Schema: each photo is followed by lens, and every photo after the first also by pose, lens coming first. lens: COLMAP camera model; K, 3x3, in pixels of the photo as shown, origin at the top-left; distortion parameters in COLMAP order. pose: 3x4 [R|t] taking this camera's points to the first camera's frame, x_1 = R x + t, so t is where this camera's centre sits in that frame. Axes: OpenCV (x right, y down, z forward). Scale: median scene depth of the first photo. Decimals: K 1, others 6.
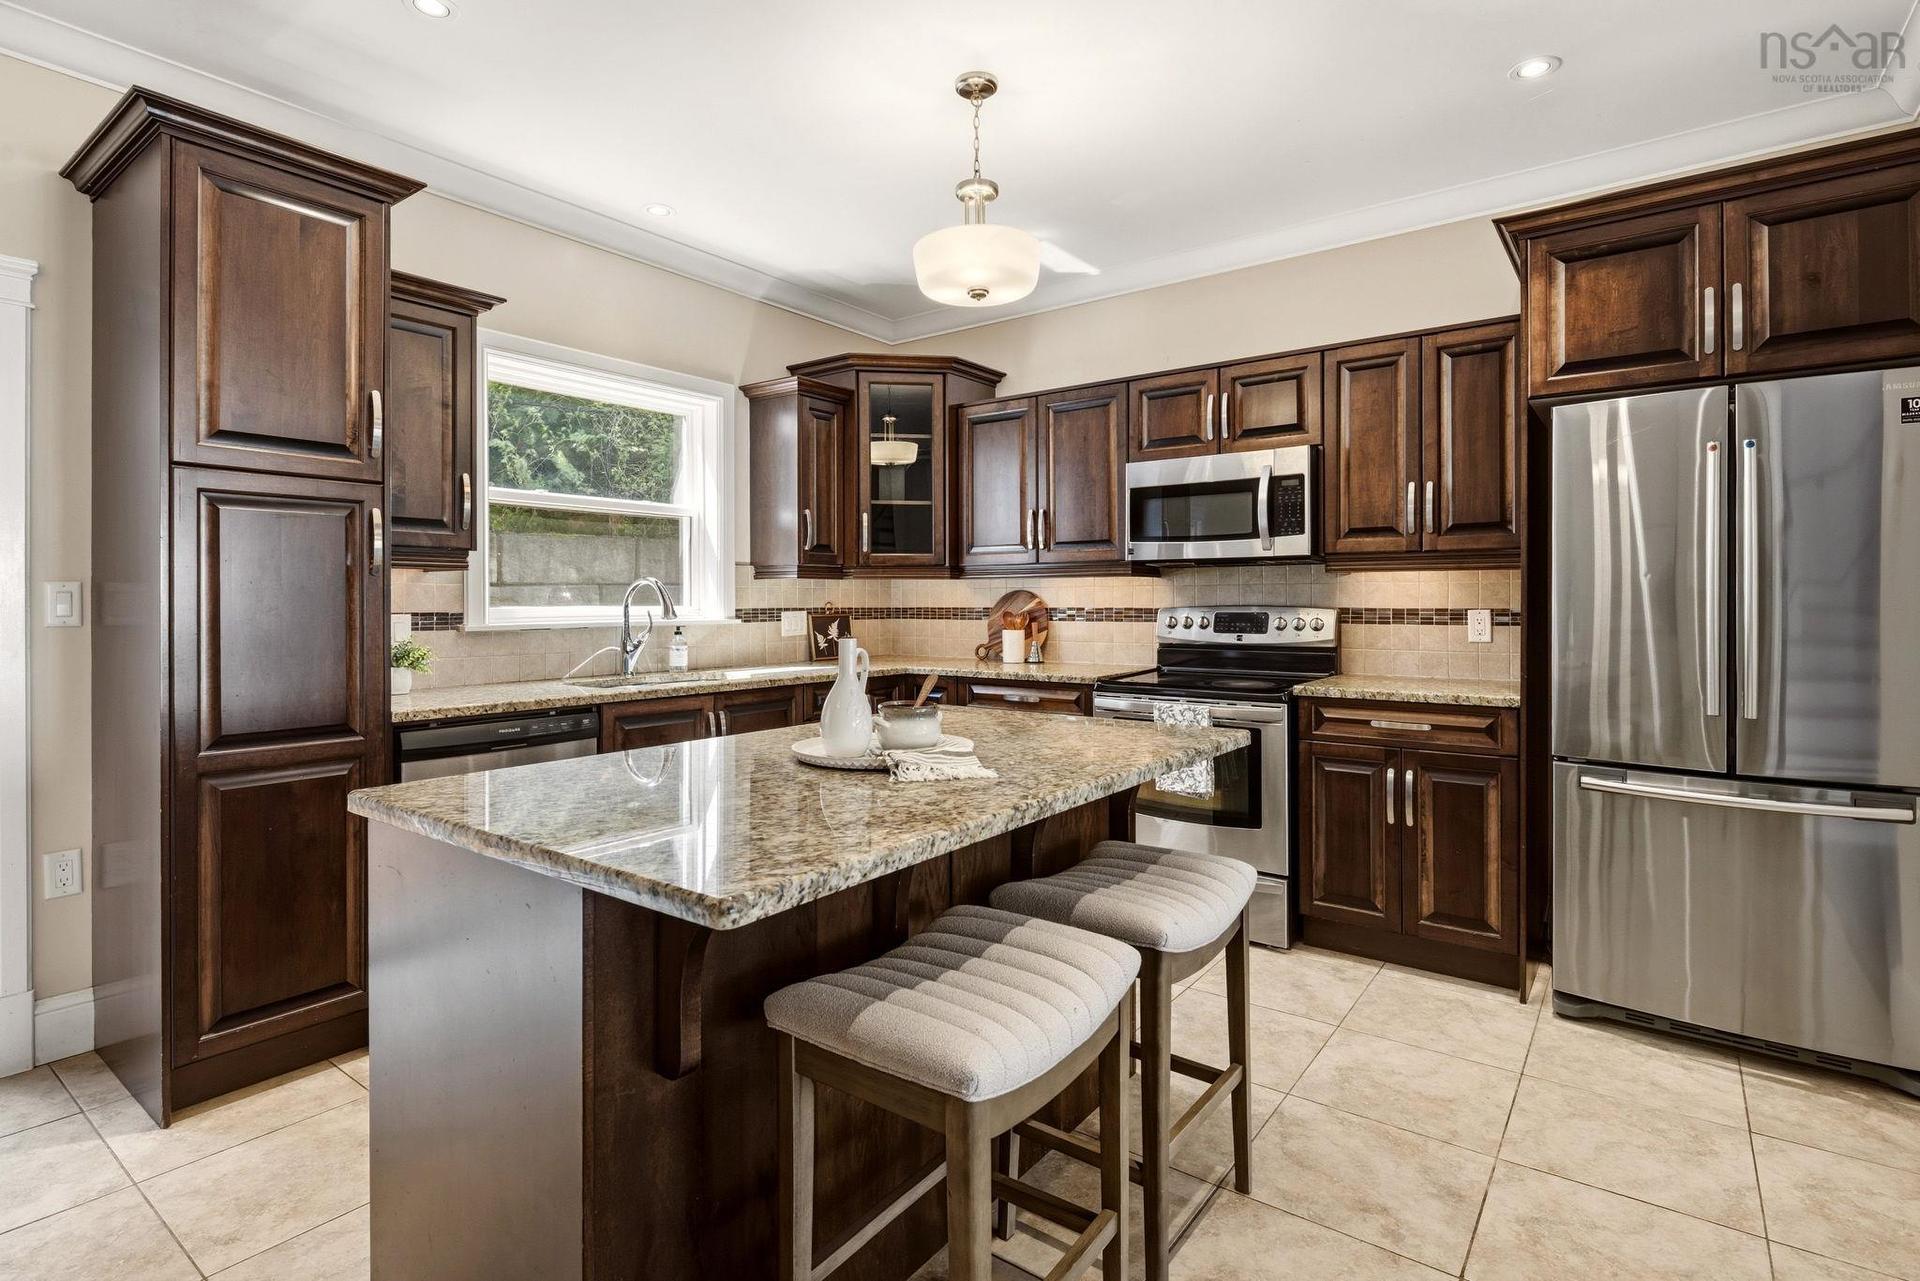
lens RADIAL K [[940.1, 0, 954.2], [0, 940.1, 590.7], [0, 0, 1]] dist [0.000700, -0.000592]
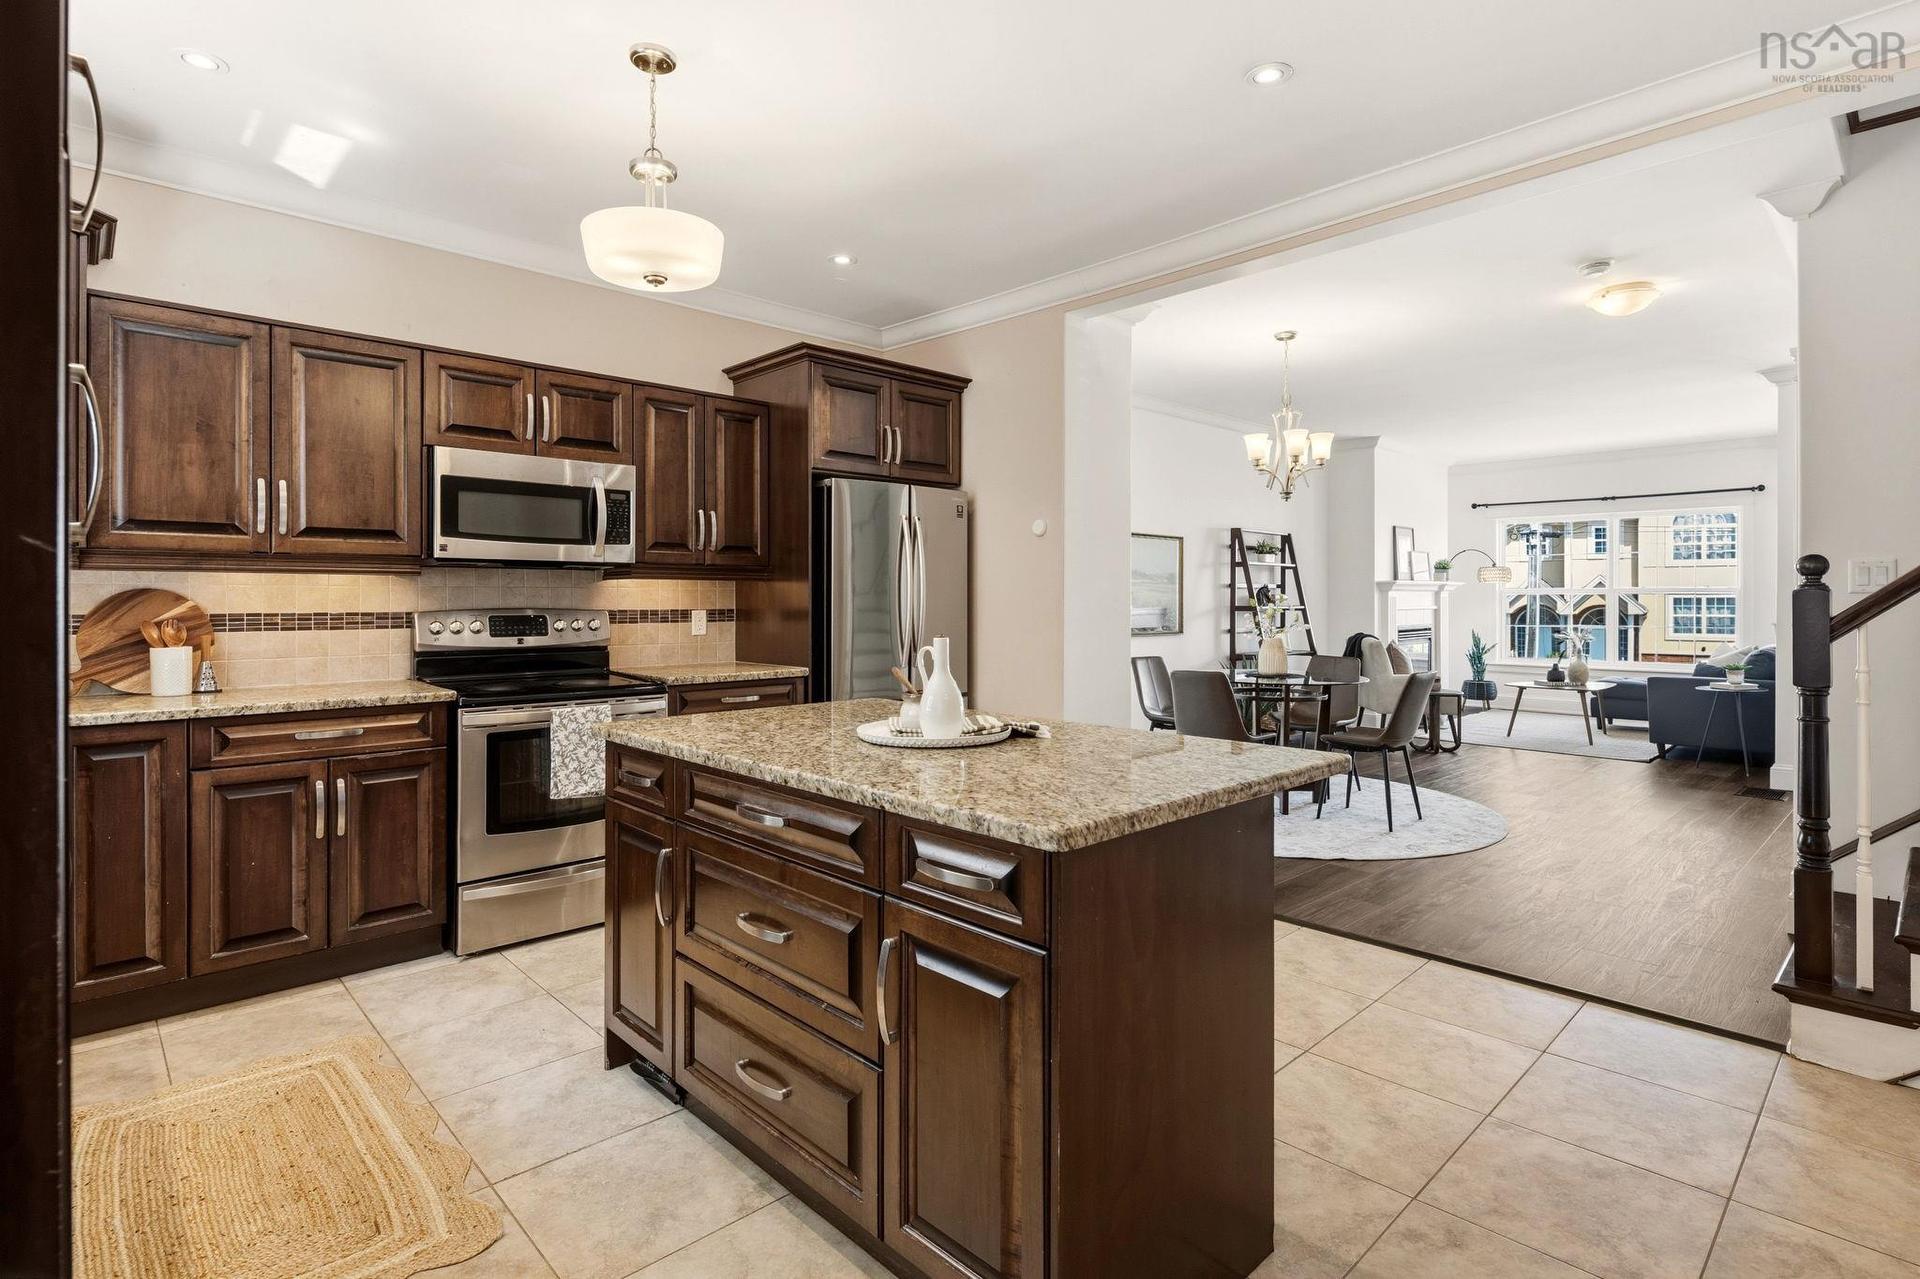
lens RADIAL K [[866.1, 0, 954.9], [0, 866.1, 606.4], [0, 0, 1]] dist [-0.017452, -0.000156]
pose [[0.188637, -0.003731, 0.982040, -0.507944], [-0.006470, 0.999966, 0.005042, 0.005798], [-0.982026, -0.007305, 0.188606, 0.378763]]
